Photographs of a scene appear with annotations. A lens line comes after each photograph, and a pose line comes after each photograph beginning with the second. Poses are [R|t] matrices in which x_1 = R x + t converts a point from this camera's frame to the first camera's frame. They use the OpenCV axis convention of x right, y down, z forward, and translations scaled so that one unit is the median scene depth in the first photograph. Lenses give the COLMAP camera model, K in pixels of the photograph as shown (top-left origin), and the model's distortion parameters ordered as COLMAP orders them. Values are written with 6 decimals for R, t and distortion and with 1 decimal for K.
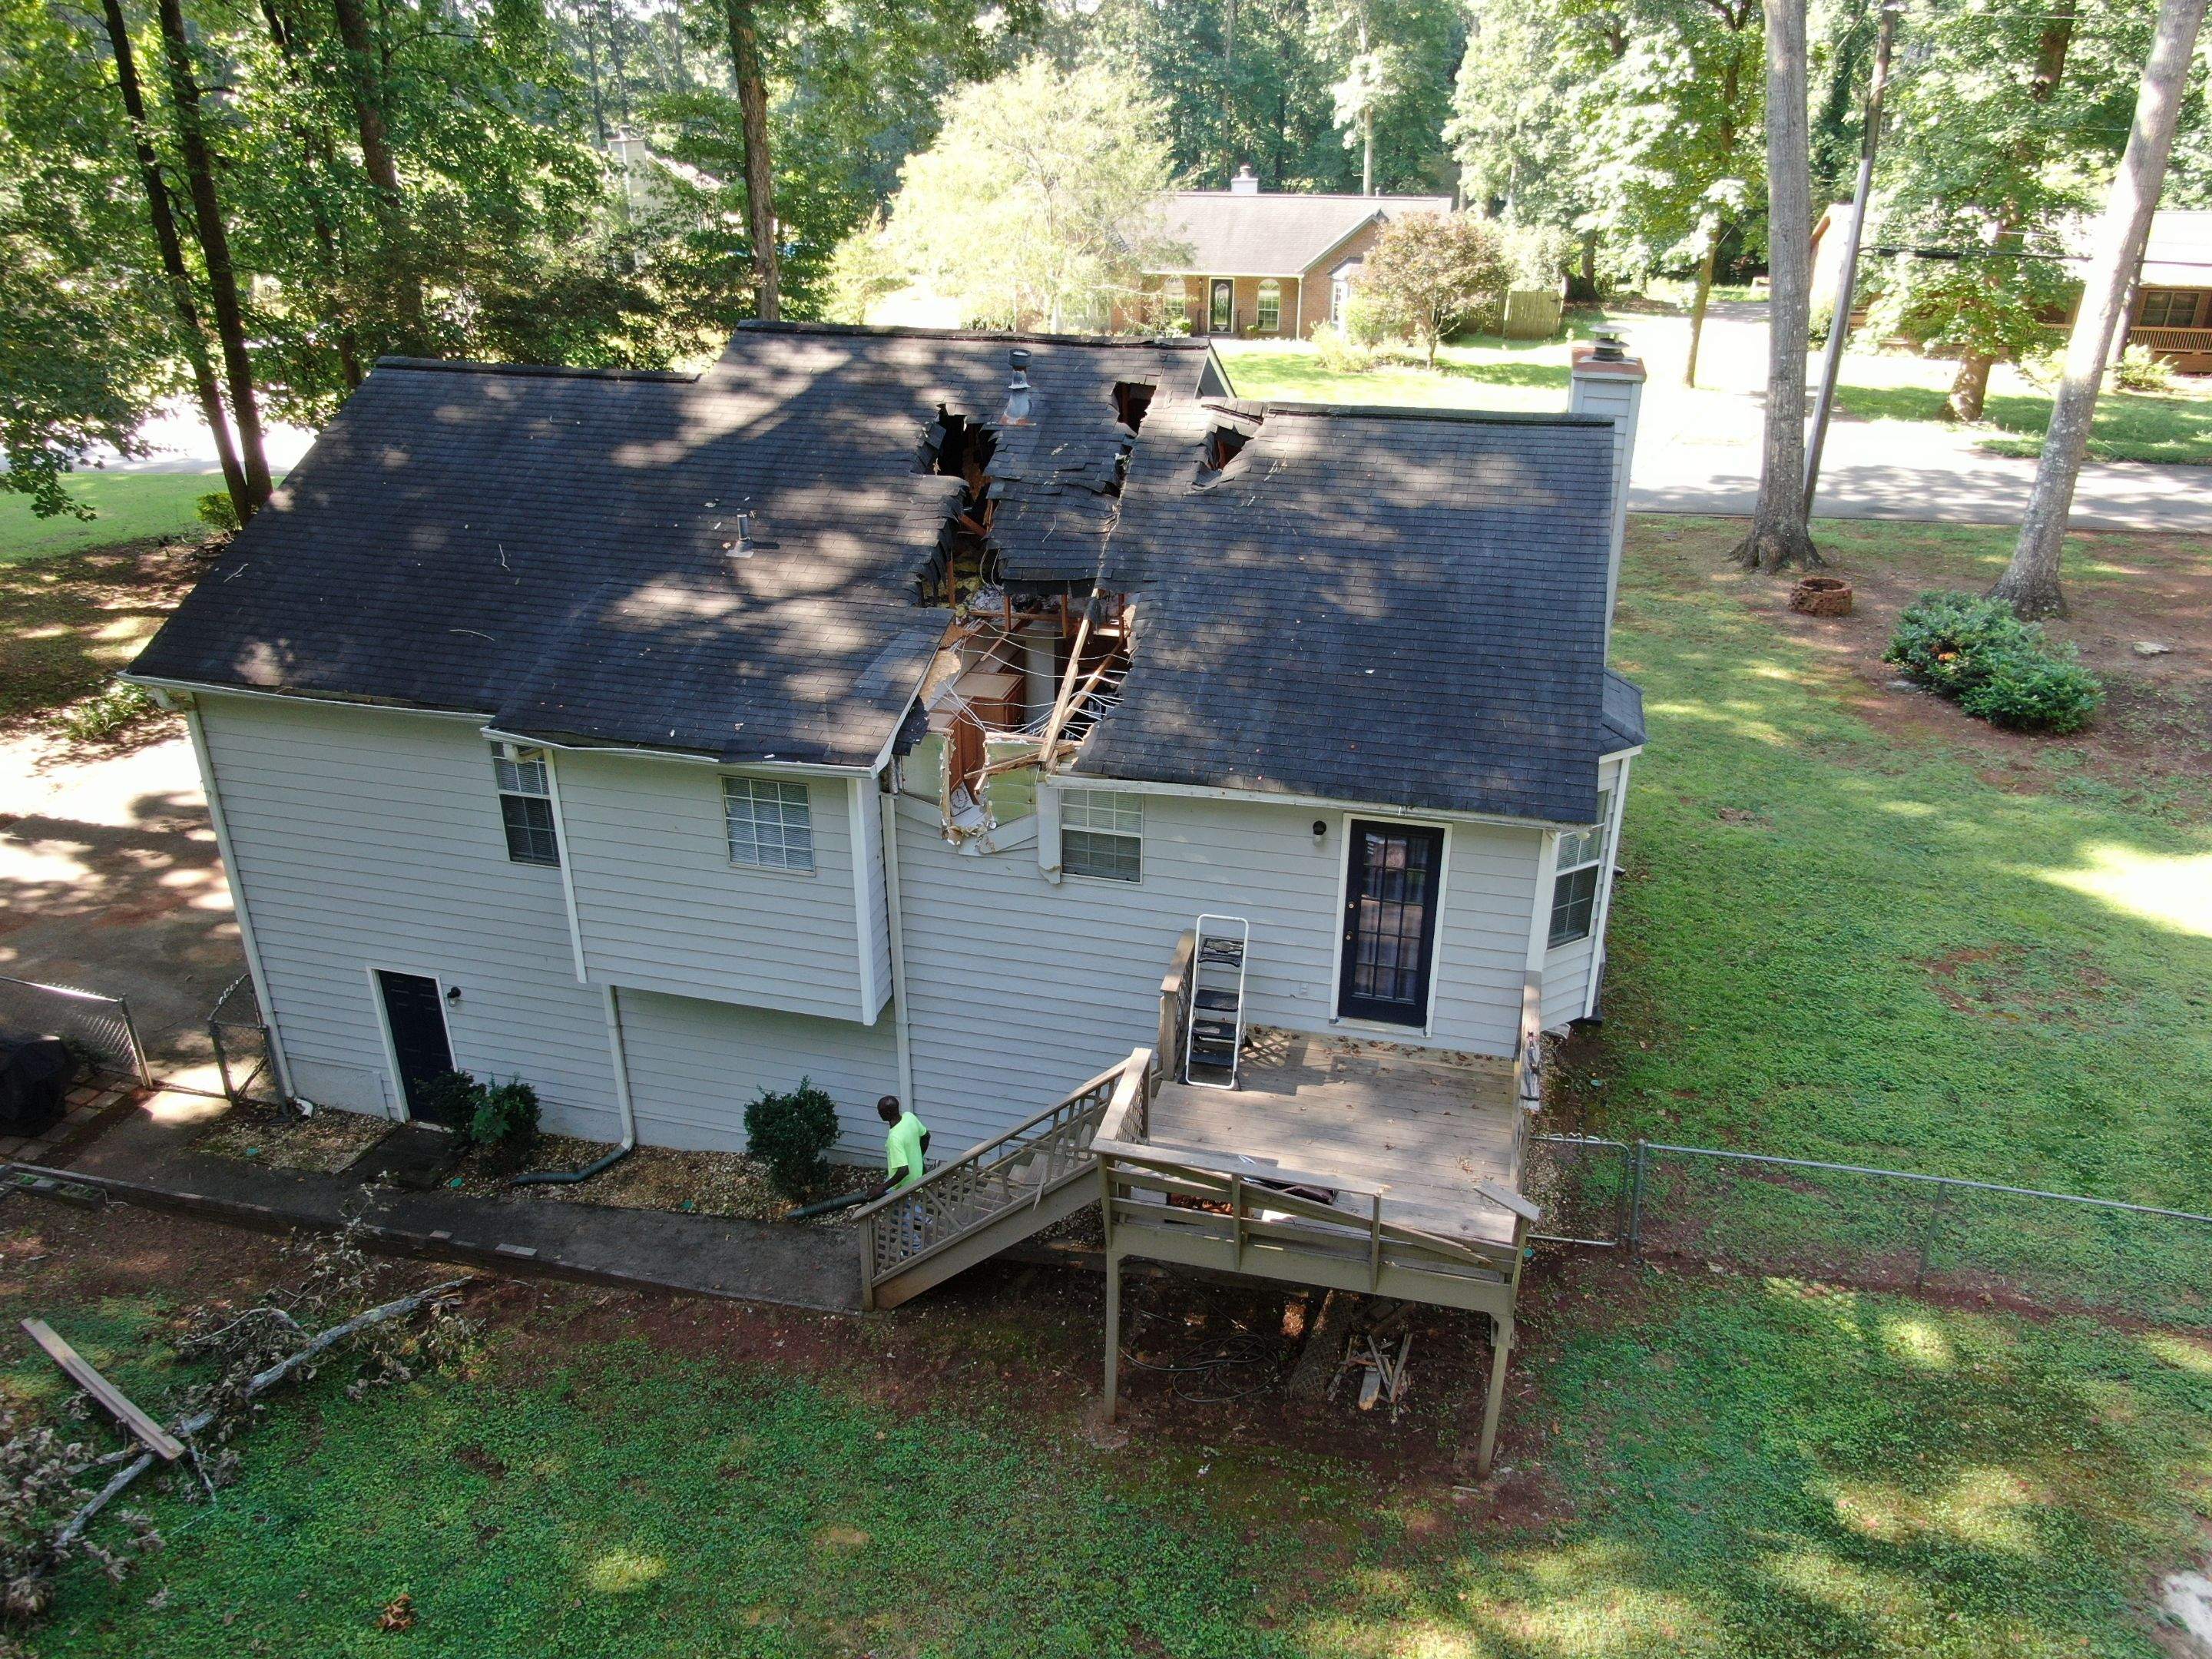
lens RADIAL K [[1623.4, 0, 1084.1], [0, 1623.4, 828.6], [0, 0, 1]] dist [-0.012069, 0.009336]
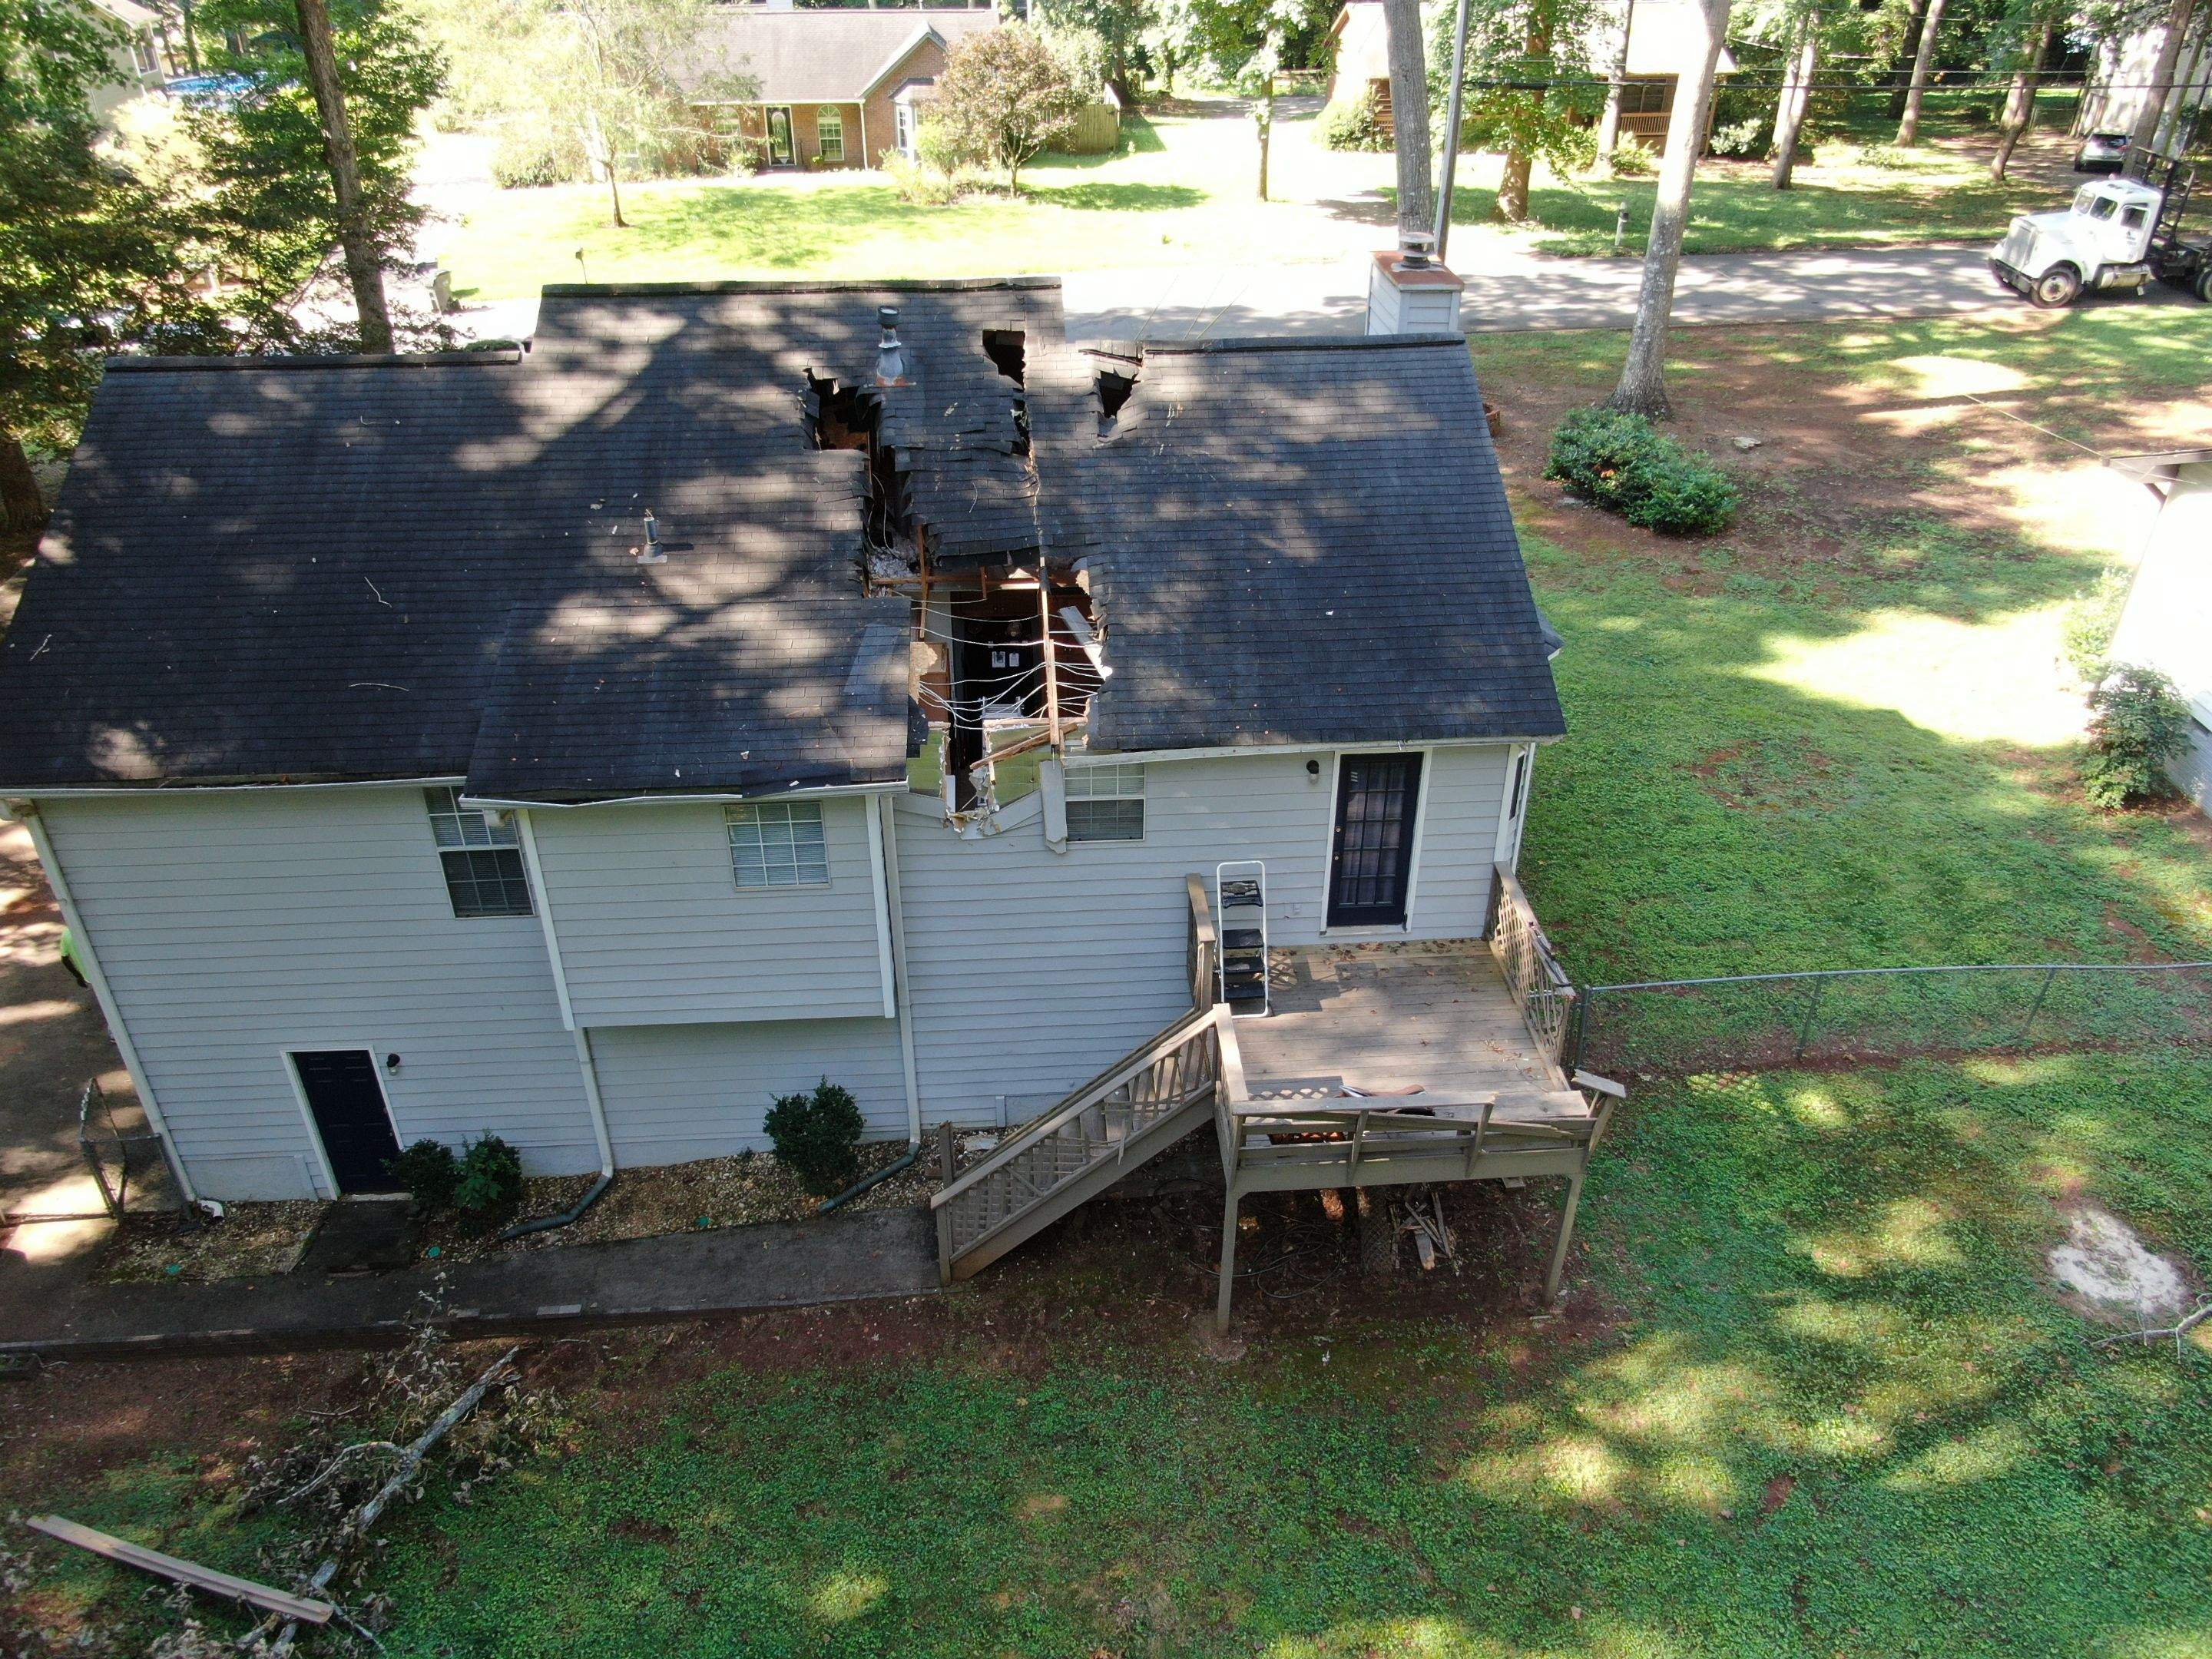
lens RADIAL K [[1623.4, 0, 1097.0], [0, 1623.4, 831.8], [0, 0, 1]] dist [-0.012069, 0.009336]
pose [[0.948682, -0.168486, 0.267609, -0.241062], [0.135504, 0.981204, 0.137396, -0.105716], [-0.285728, -0.094083, 0.953681, 0.004819]]
